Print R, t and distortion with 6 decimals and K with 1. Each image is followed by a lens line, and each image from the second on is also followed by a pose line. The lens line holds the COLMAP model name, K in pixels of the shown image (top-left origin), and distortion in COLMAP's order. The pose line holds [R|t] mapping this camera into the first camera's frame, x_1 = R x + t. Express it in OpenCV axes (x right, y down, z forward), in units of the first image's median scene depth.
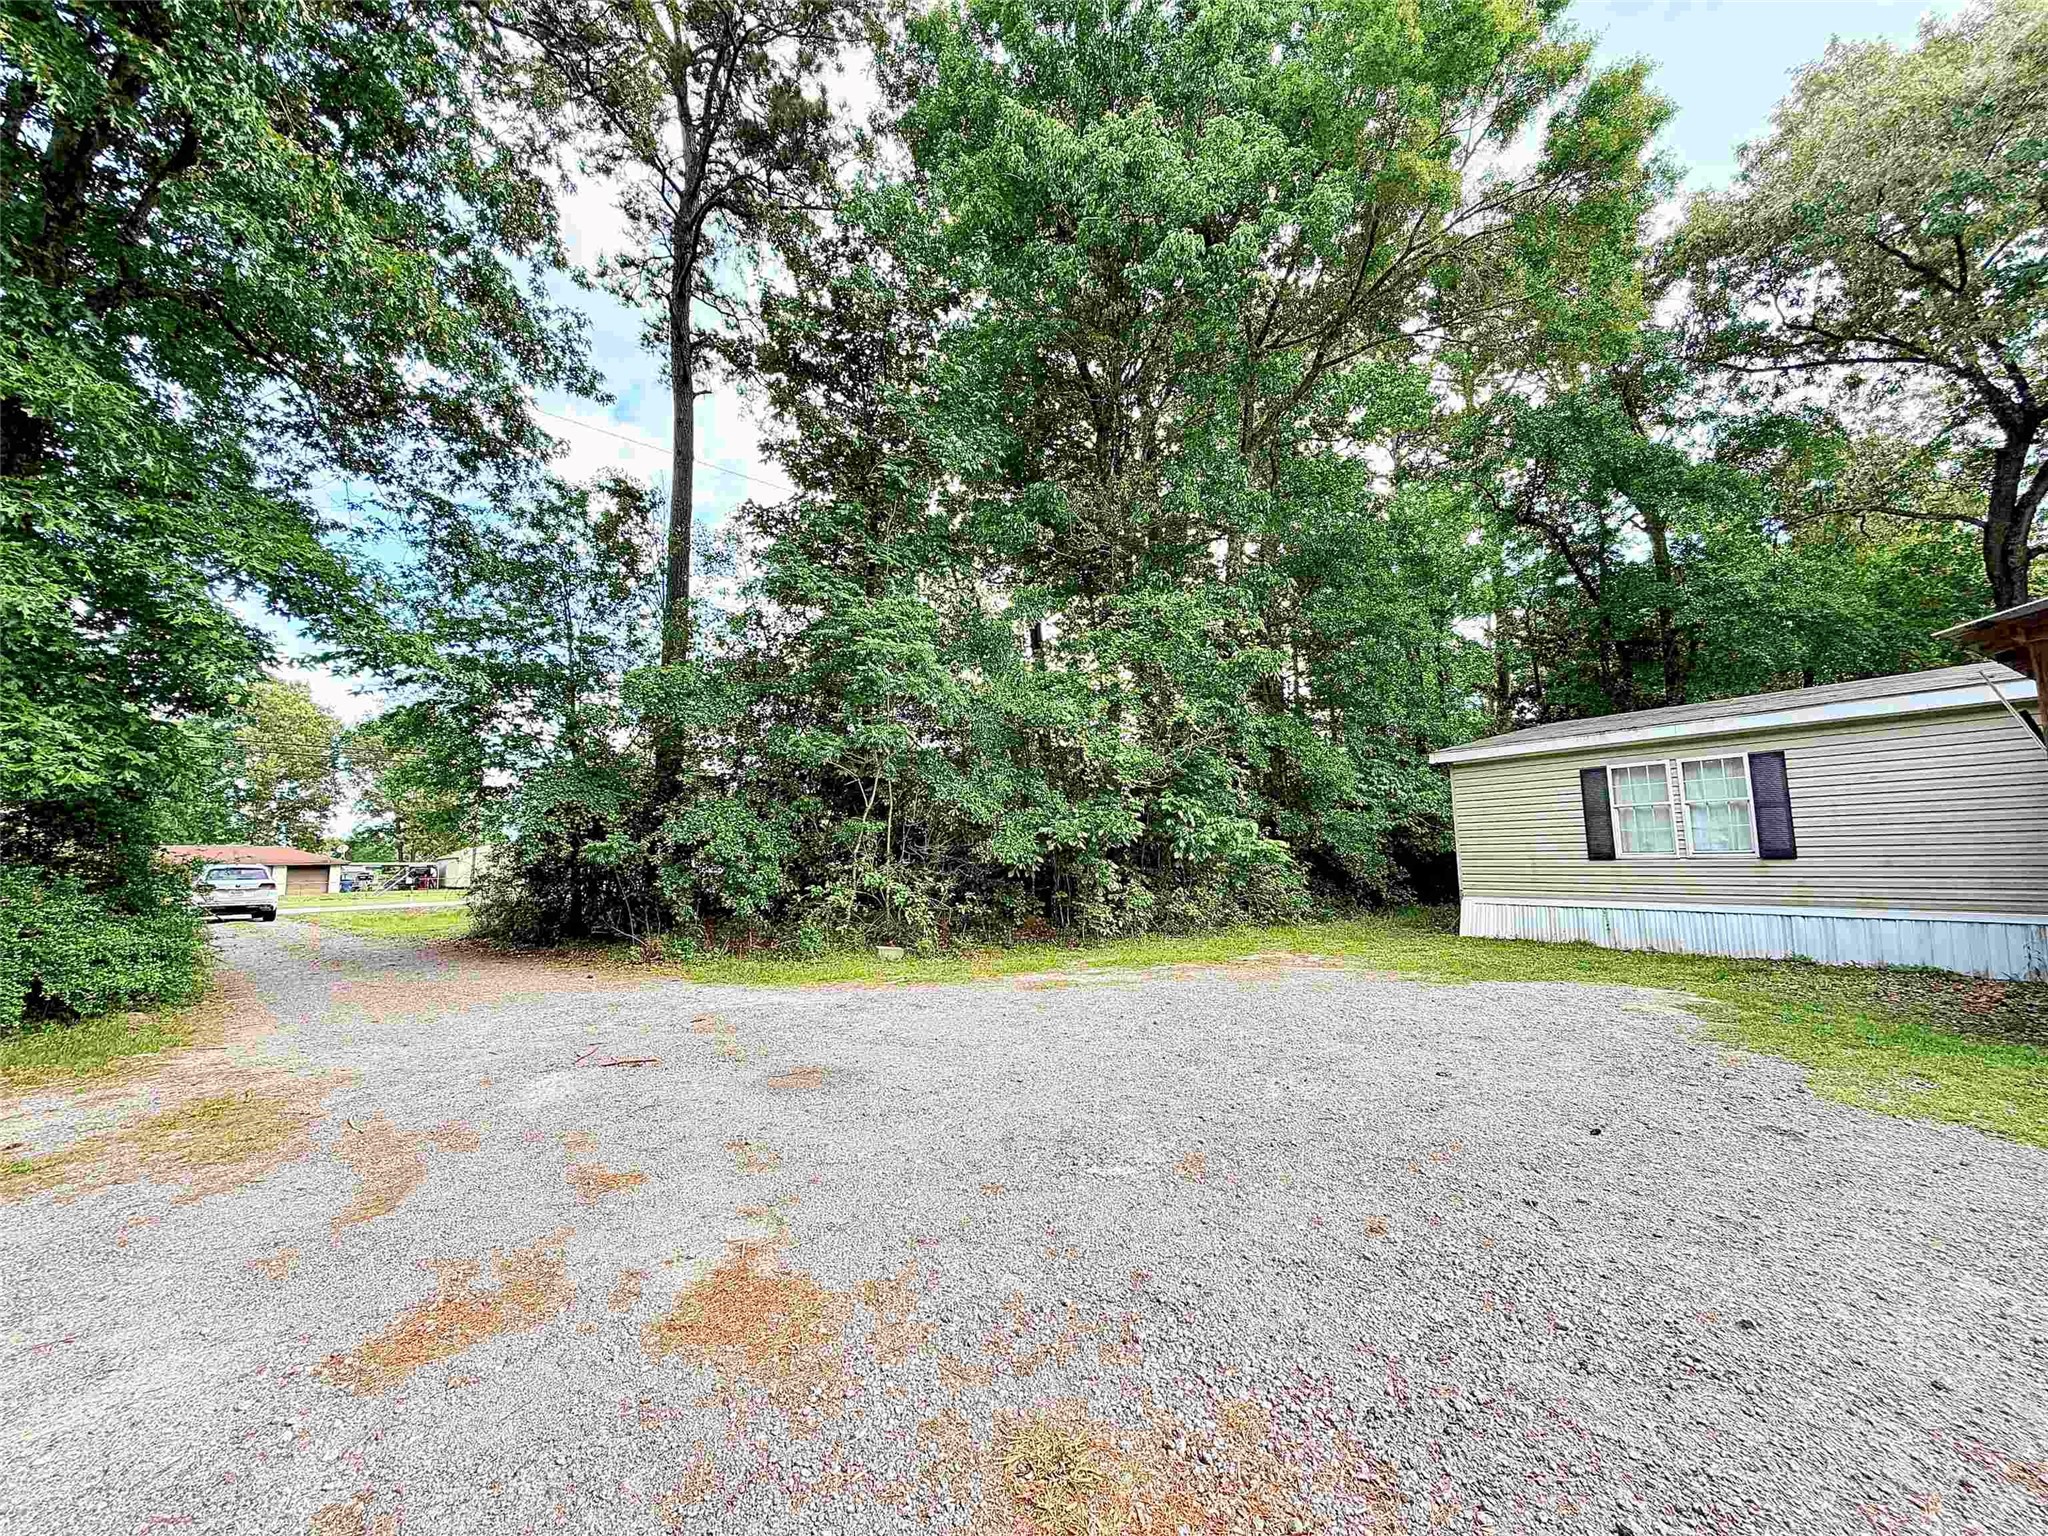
lens RADIAL K [[794.0, 0, 1017.4], [0, 794.0, 779.7], [0, 0, 1]] dist [0.001200, 0.000216]
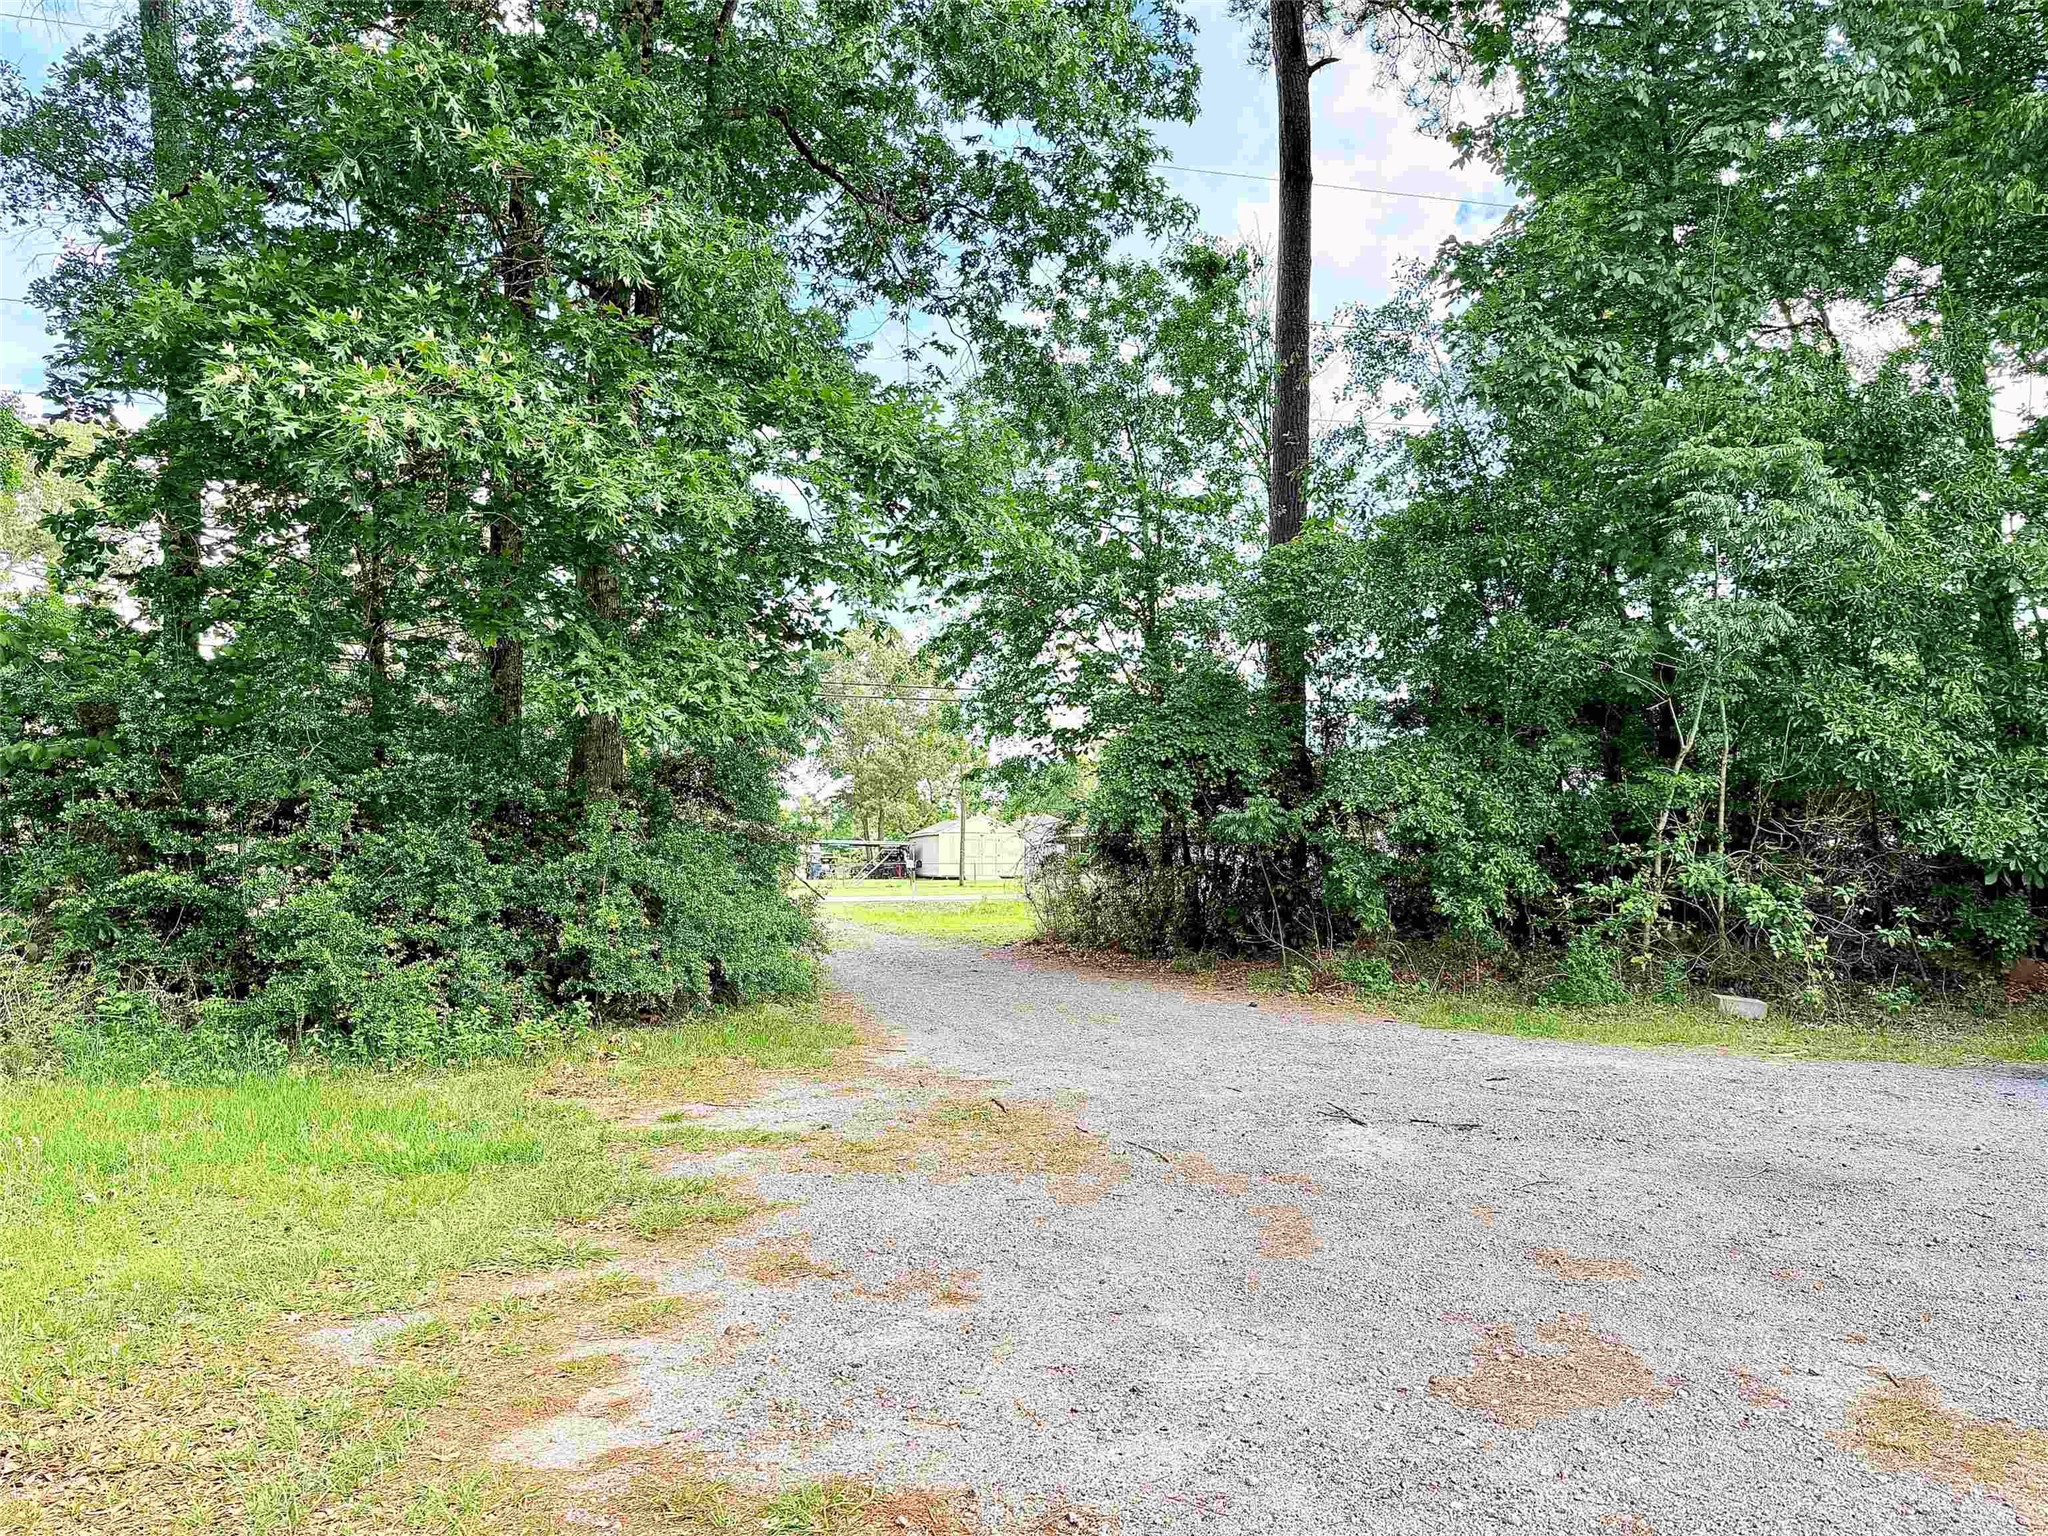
lens RADIAL K [[1408.2, 0, 1033.7], [0, 1408.2, 774.6], [0, 0, 1]] dist [0.049430, -0.002702]
pose [[0.875813, -0.005427, -0.482620, -0.104978], [0.027533, 0.998870, 0.038731, 0.000708], [0.481864, -0.047210, 0.874973, -0.112441]]
